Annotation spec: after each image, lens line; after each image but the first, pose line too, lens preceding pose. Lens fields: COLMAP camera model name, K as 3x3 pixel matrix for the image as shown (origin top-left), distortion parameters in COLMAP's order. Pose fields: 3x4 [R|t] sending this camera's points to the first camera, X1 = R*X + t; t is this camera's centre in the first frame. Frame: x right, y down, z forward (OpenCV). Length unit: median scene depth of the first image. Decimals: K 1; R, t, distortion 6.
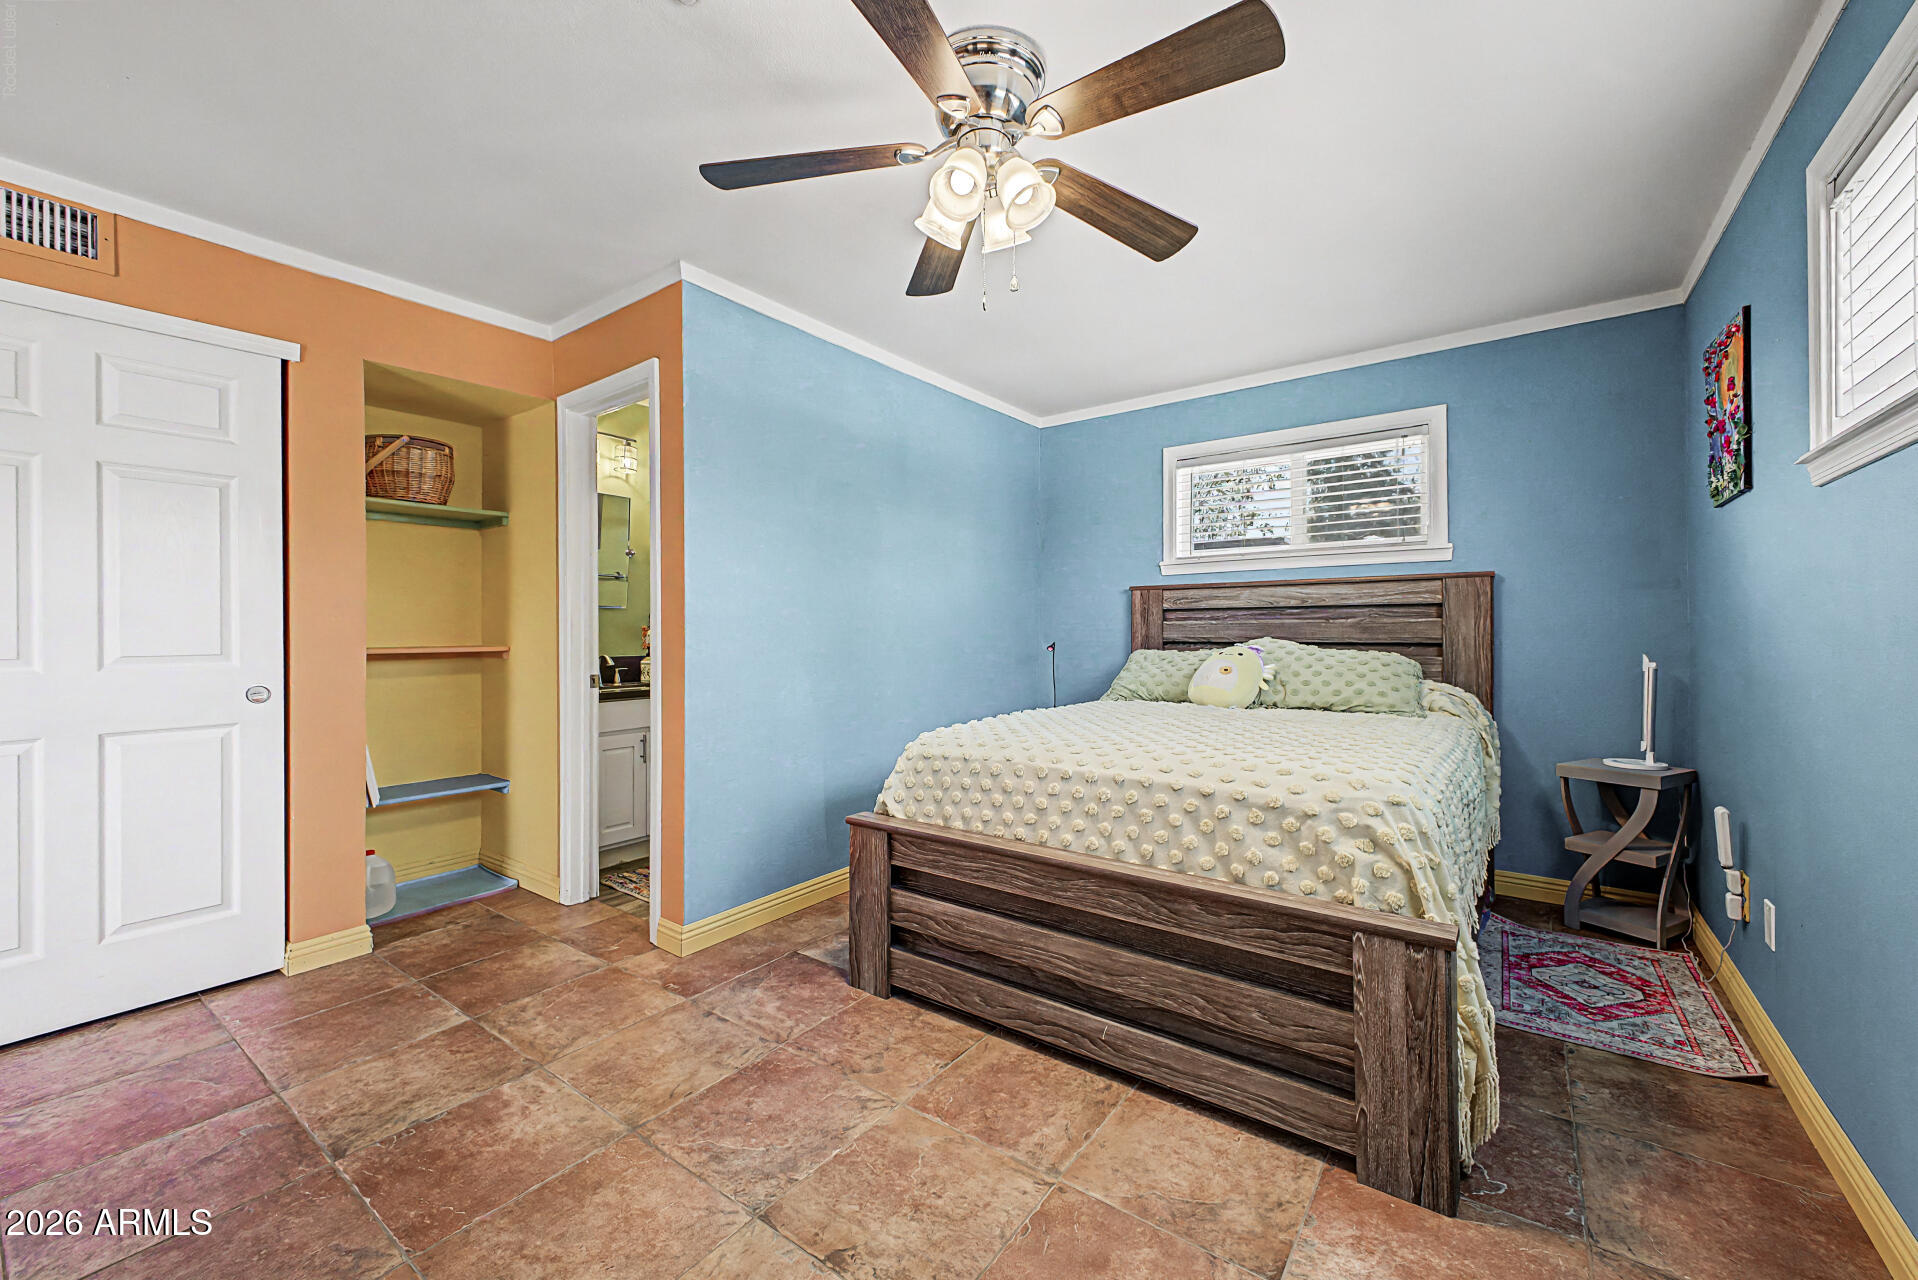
lens RADIAL K [[754.0, 0, 955.1], [0, 754.0, 633.7], [0, 0, 1]] dist [0.033255, -0.015086]
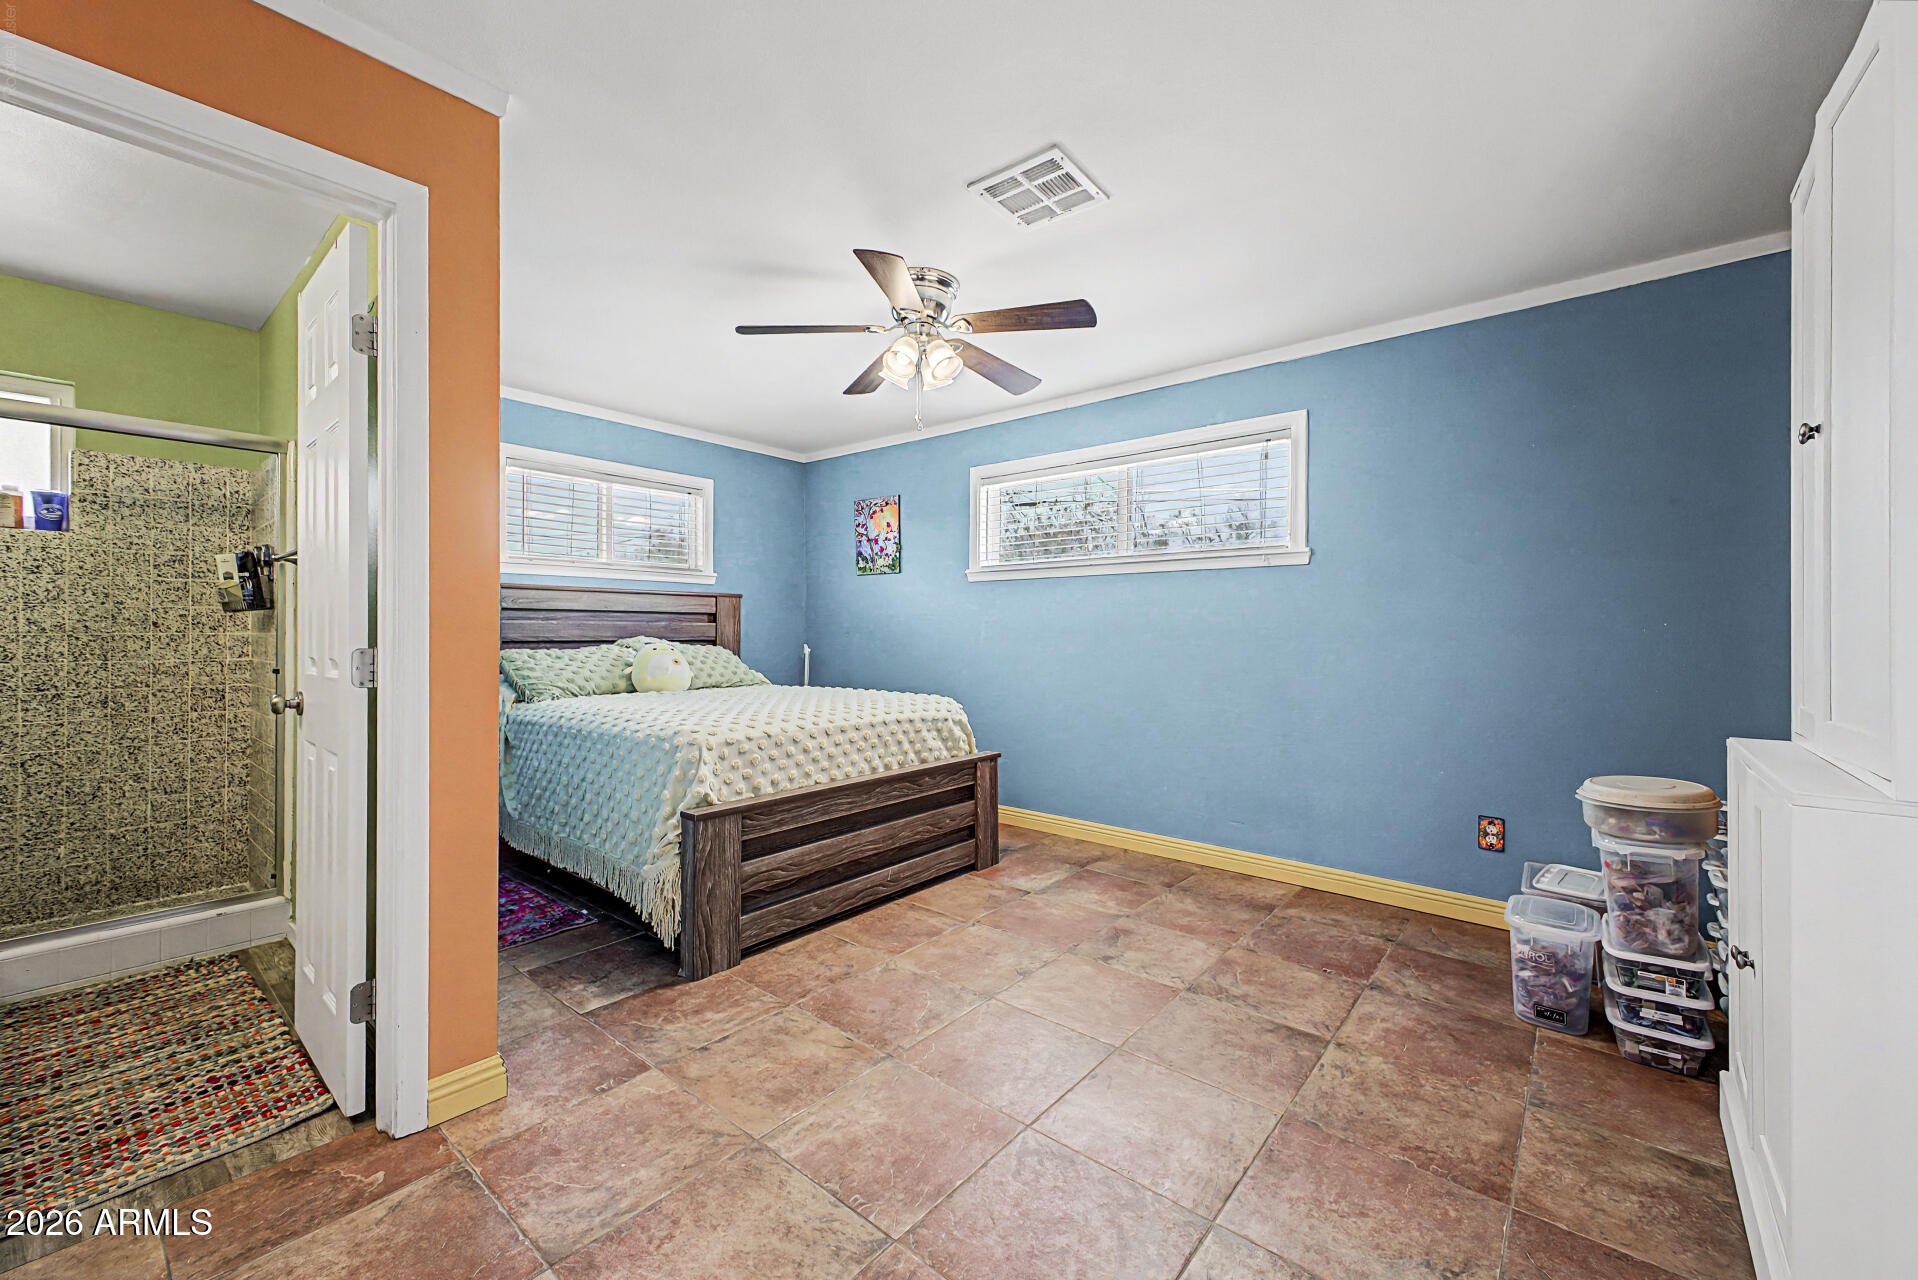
lens RADIAL K [[754.0, 0, 955.1], [0, 754.0, 633.7], [0, 0, 1]] dist [0.033255, -0.015086]
pose [[0.069304, 0.001440, 0.997595, -1.283614], [0.002779, 0.999995, -0.001637, 0.007054], [-0.997592, 0.002886, 0.069300, 0.674950]]
